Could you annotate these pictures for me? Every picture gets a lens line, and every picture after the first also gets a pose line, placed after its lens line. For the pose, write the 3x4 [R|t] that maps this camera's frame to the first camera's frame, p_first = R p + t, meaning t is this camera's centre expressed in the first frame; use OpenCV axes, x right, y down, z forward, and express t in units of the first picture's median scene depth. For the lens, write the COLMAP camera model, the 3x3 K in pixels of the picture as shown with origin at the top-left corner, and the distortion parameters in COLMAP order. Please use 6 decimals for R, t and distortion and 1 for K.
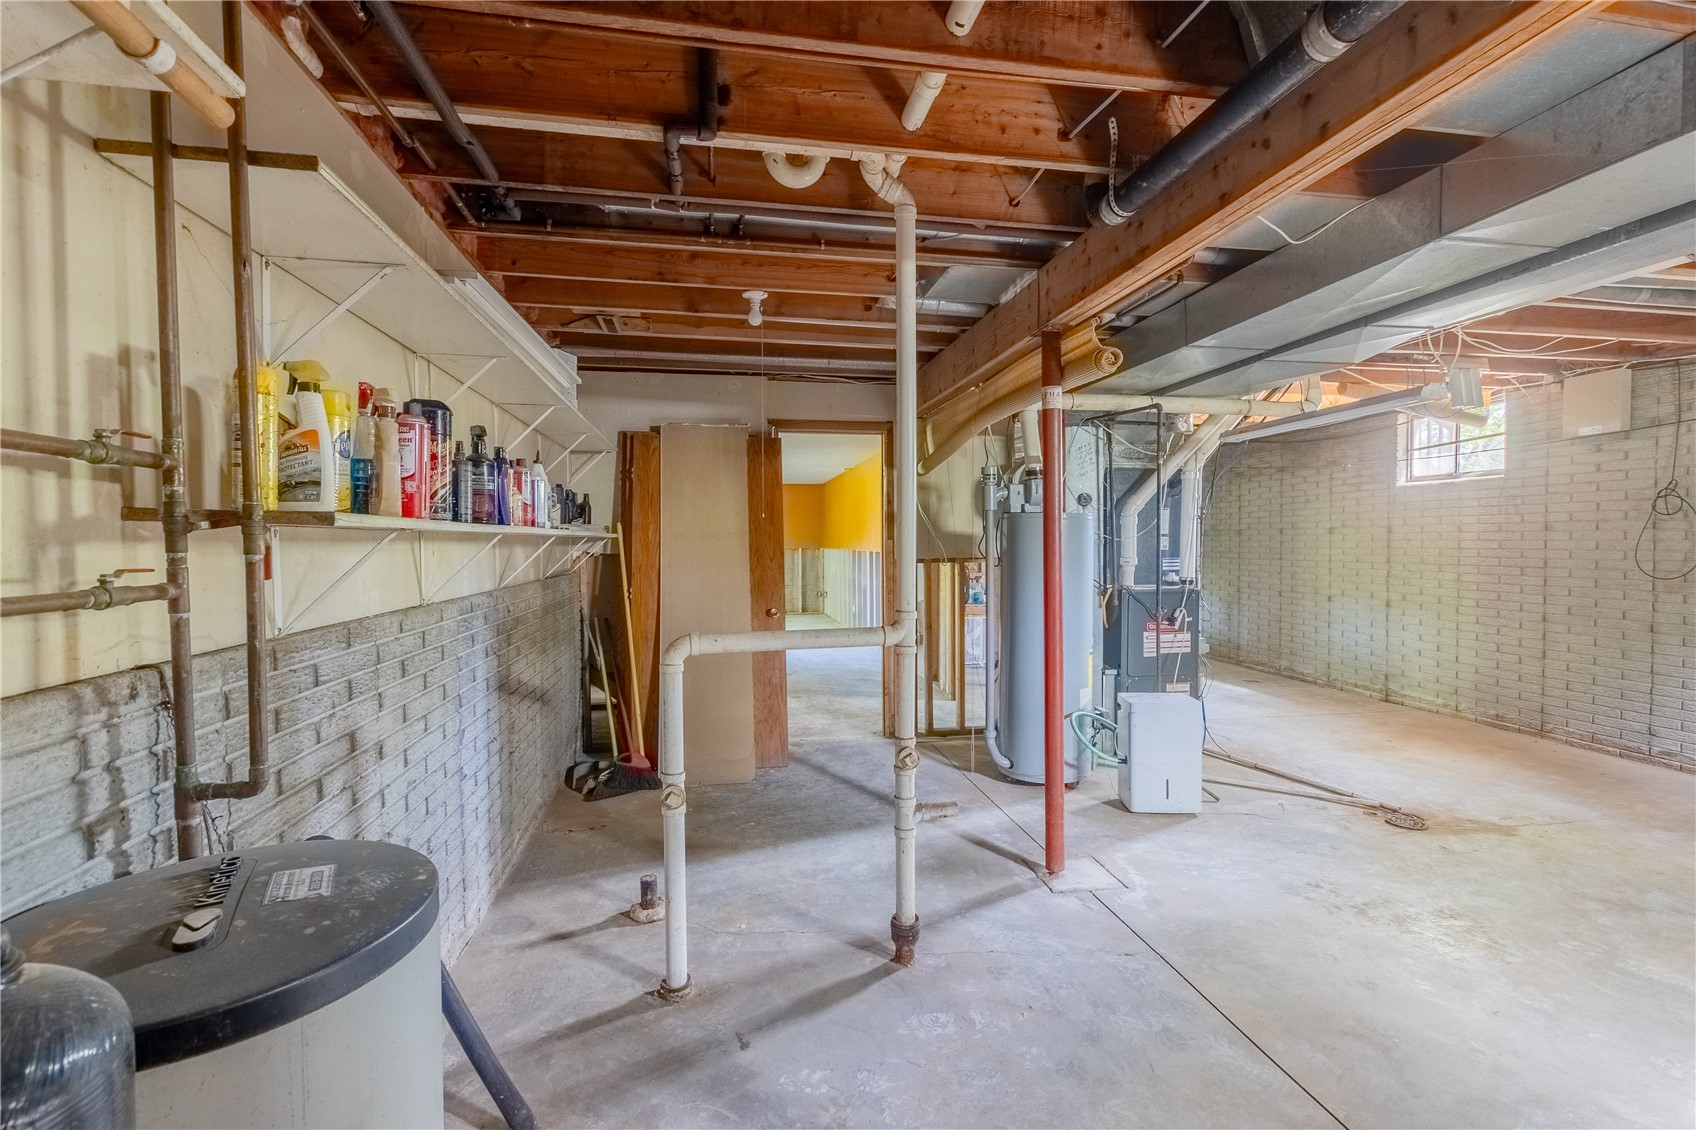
lens RADIAL K [[773.6, 0, 862.9], [0, 773.6, 559.7], [0, 0, 1]] dist [-0.001584, 0.000715]
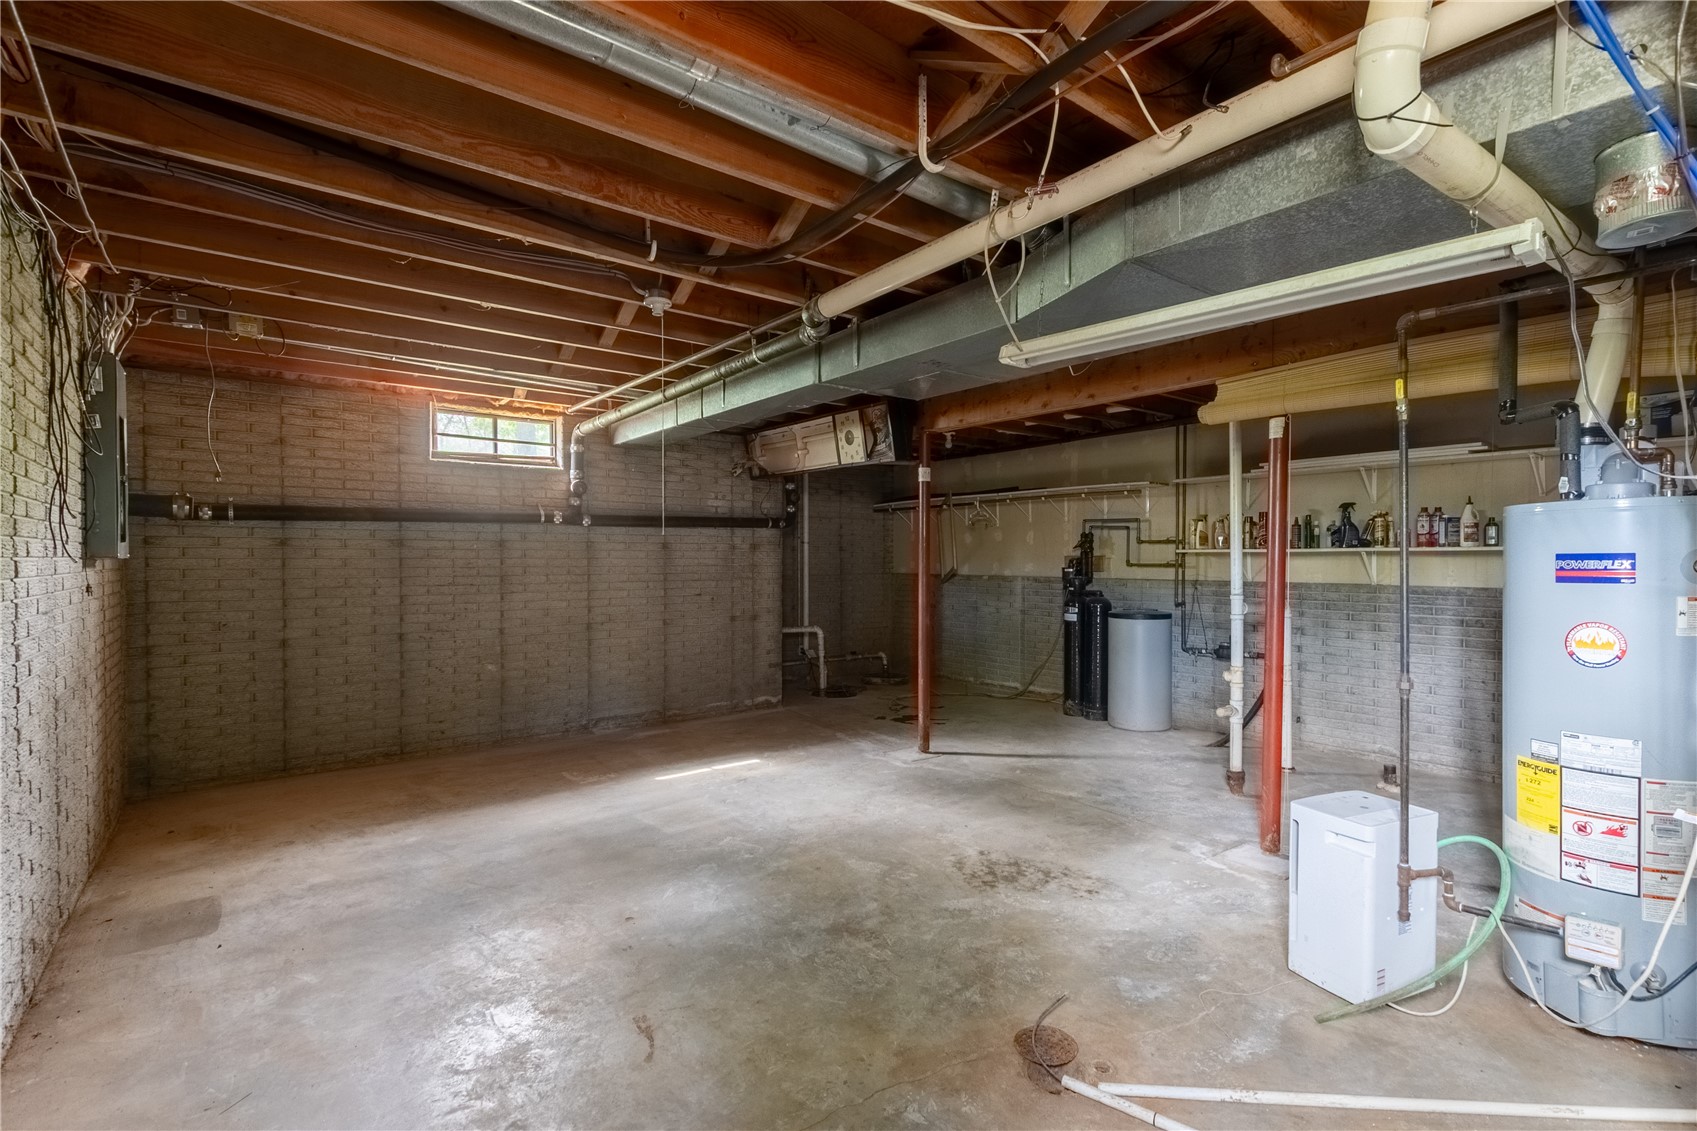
lens RADIAL K [[774.1, 0, 855.5], [0, 774.1, 569.0], [0, 0, 1]] dist [-0.001584, 0.000715]
pose [[-0.885908, 0.010574, -0.463741, 1.612845], [-0.008593, 0.999194, 0.039199, -0.055105], [0.463782, 0.038711, -0.885103, 2.109360]]
